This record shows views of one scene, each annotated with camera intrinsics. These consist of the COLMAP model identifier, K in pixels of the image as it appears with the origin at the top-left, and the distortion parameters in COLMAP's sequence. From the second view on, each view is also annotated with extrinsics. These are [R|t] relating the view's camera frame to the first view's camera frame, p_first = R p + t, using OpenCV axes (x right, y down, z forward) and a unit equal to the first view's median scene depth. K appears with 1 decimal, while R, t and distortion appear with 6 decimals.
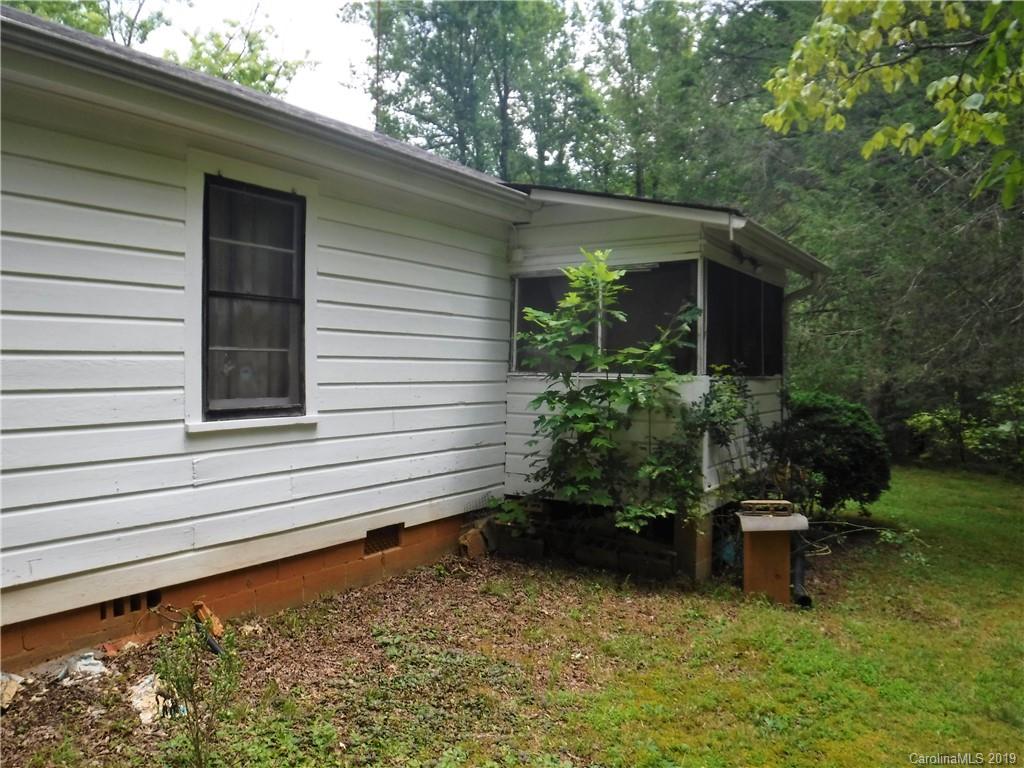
lens RADIAL K [[865.6, 0, 492.4], [0, 865.6, 388.5], [0, 0, 1]] dist [-0.095150, 0.027760]
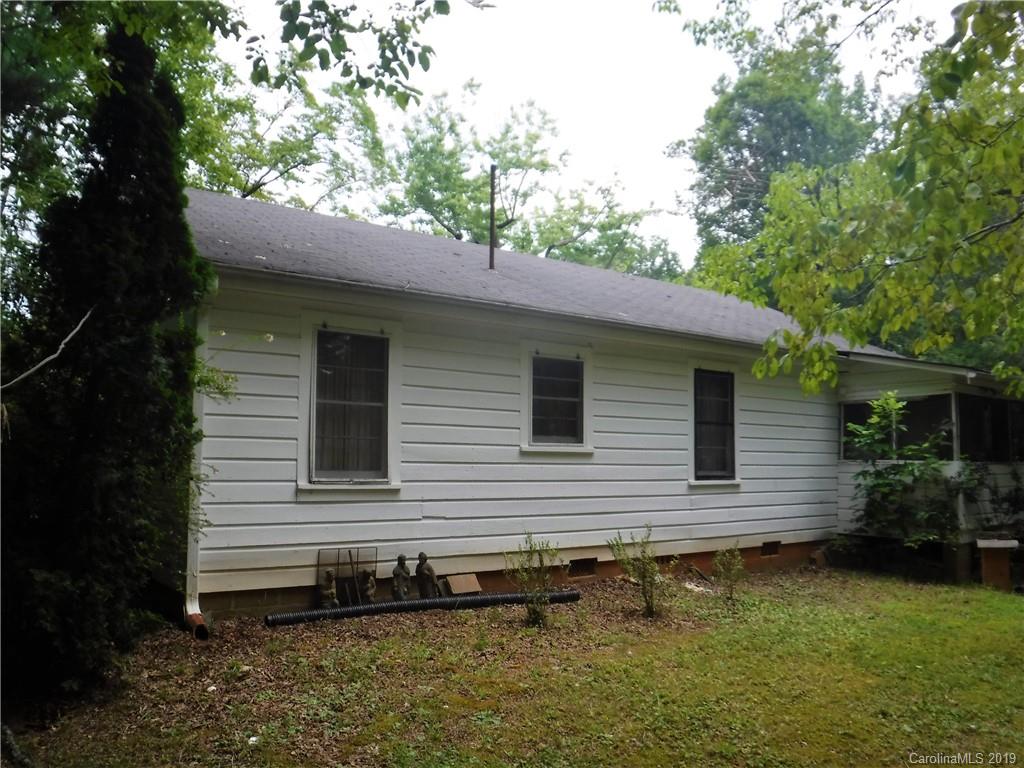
lens RADIAL K [[865.6, 0, 492.4], [0, 865.6, 388.5], [0, 0, 1]] dist [-0.095150, 0.027760]
pose [[0.937466, -0.024406, -0.347221, -0.037916], [-0.013735, 0.994168, -0.106965, 0.033569], [0.347807, 0.105045, 0.931663, -0.905302]]
